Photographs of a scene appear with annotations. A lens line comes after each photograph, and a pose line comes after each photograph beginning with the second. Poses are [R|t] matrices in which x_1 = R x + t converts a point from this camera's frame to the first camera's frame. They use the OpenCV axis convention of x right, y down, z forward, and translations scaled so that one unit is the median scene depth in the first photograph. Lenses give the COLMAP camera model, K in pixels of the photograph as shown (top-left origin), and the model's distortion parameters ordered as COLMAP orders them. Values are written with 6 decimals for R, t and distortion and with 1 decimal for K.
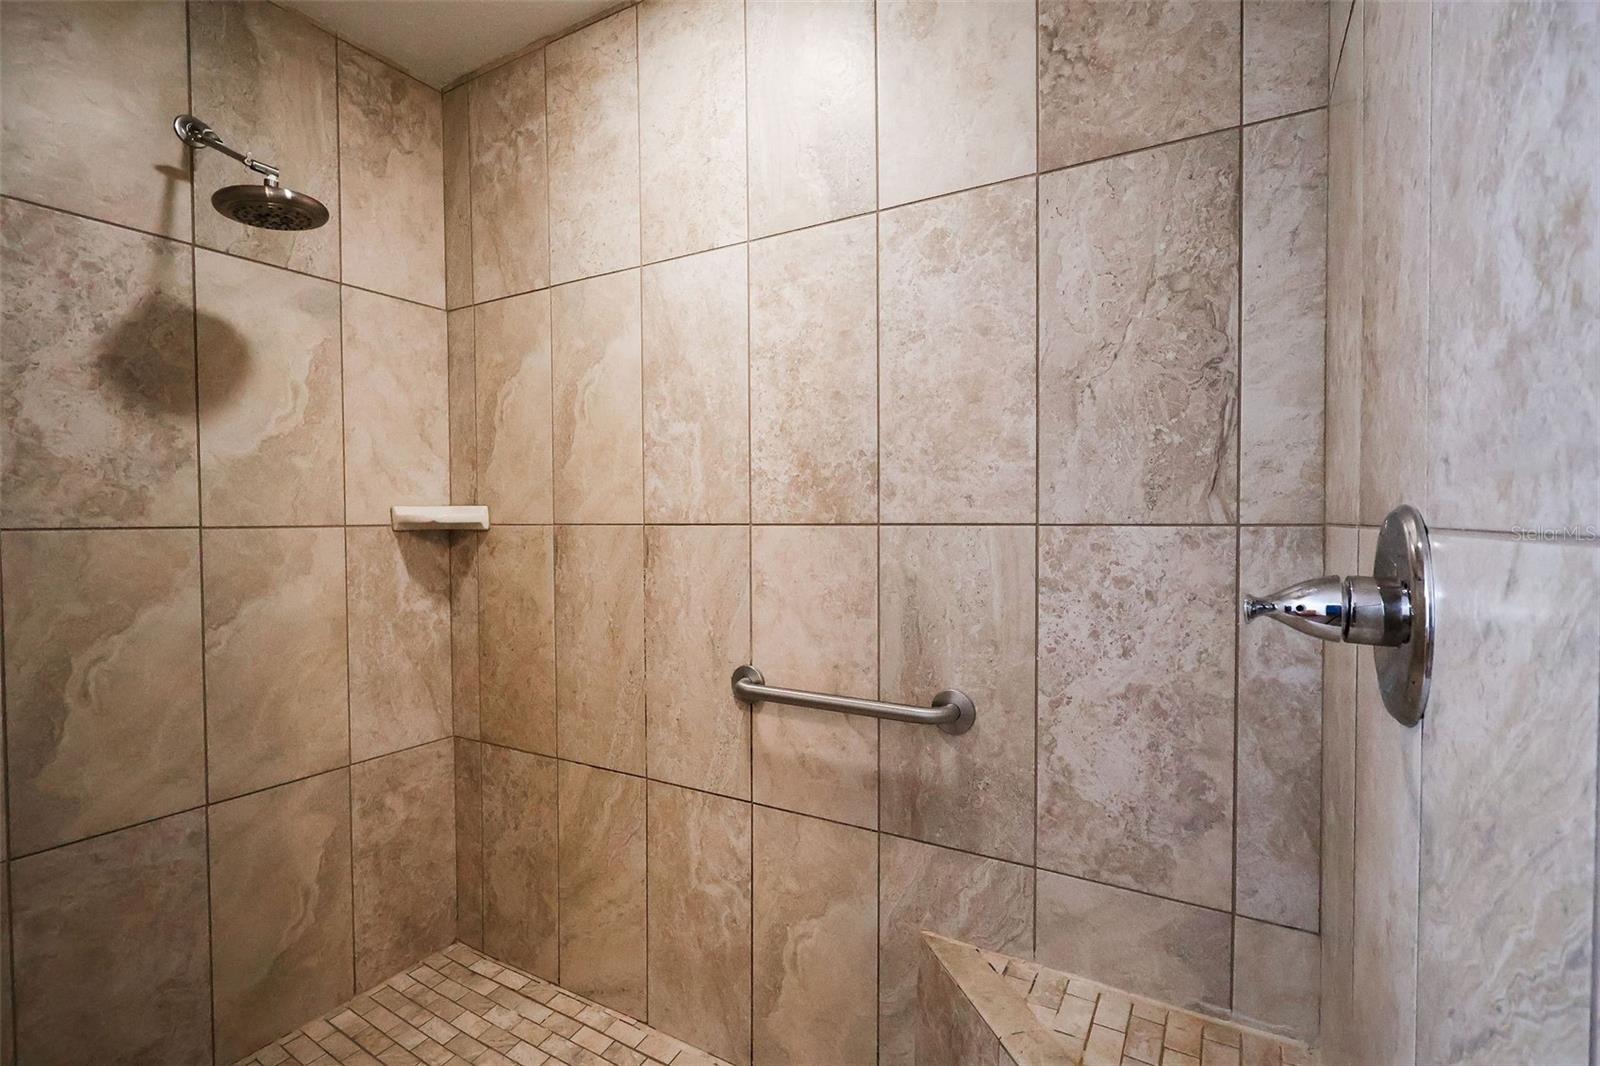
lens RADIAL K [[734.1, 0, 804.2], [0, 734.1, 536.6], [0, 0, 1]] dist [-0.000200, -0.000508]
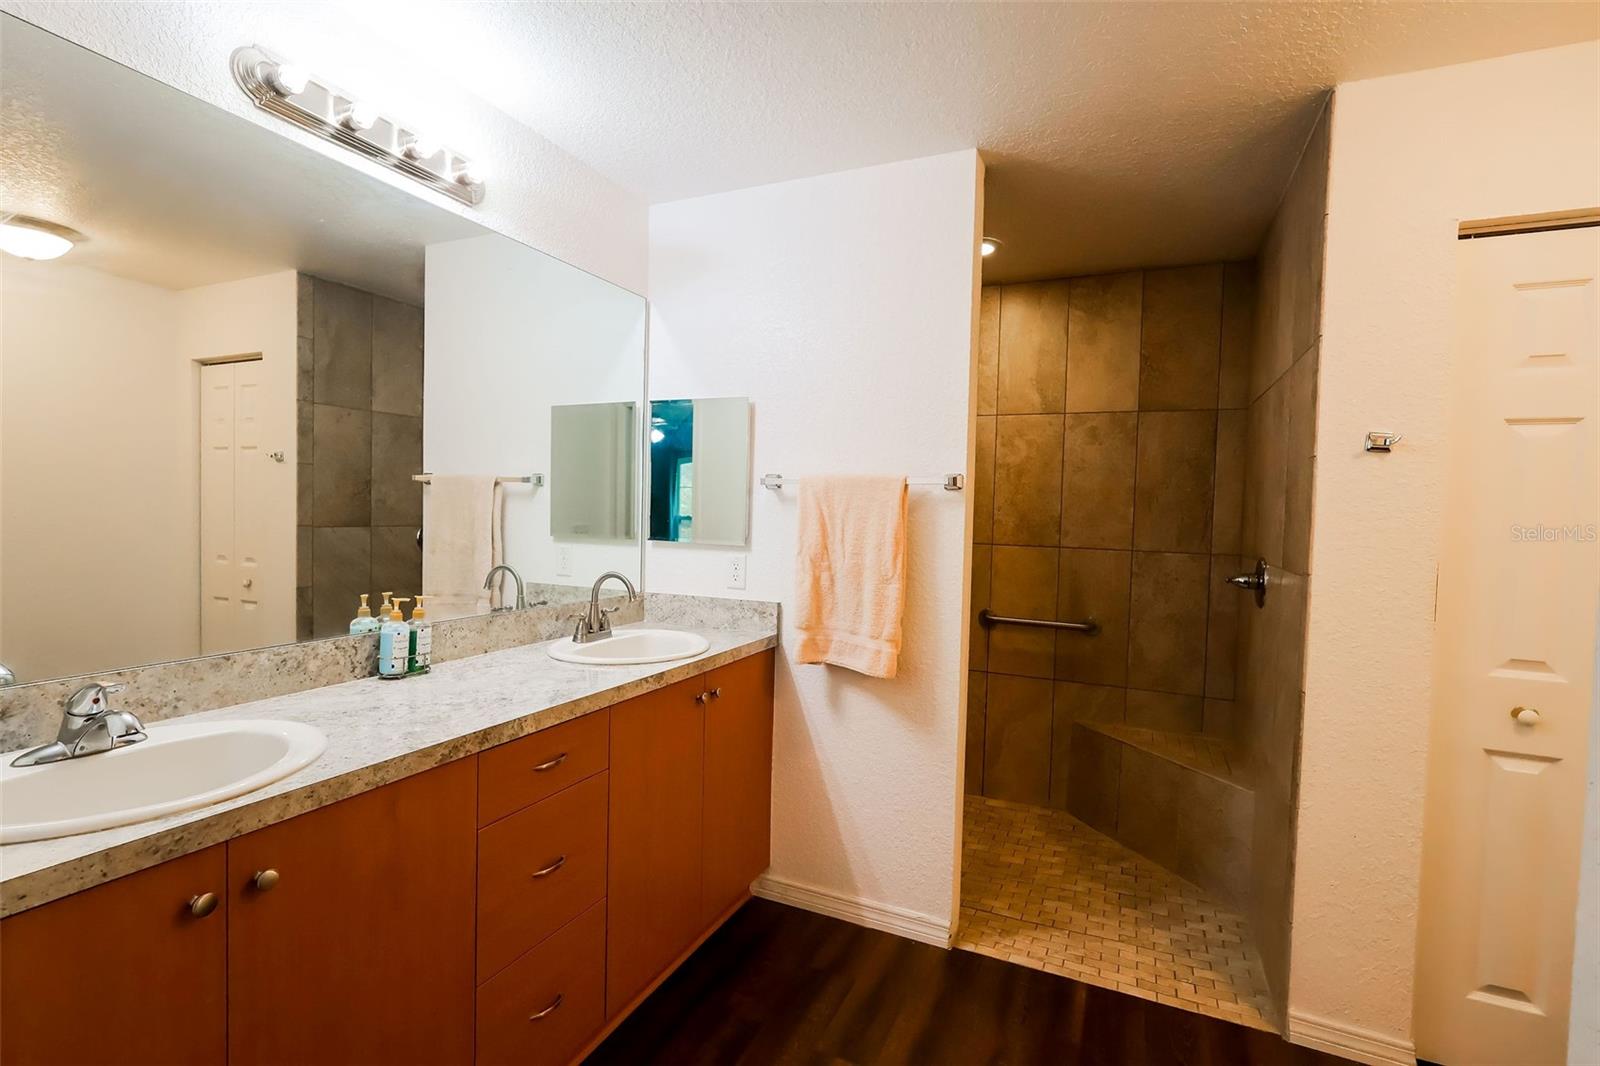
lens RADIAL K [[745.2, 0, 804.3], [0, 745.2, 535.6], [0, 0, 1]] dist [0.003745, 0.000030]
pose [[0.993734, 0.028438, 0.108093, -1.059452], [-0.030058, 0.999459, 0.013386, -0.067834], [-0.107654, -0.016552, 0.994051, -1.392801]]
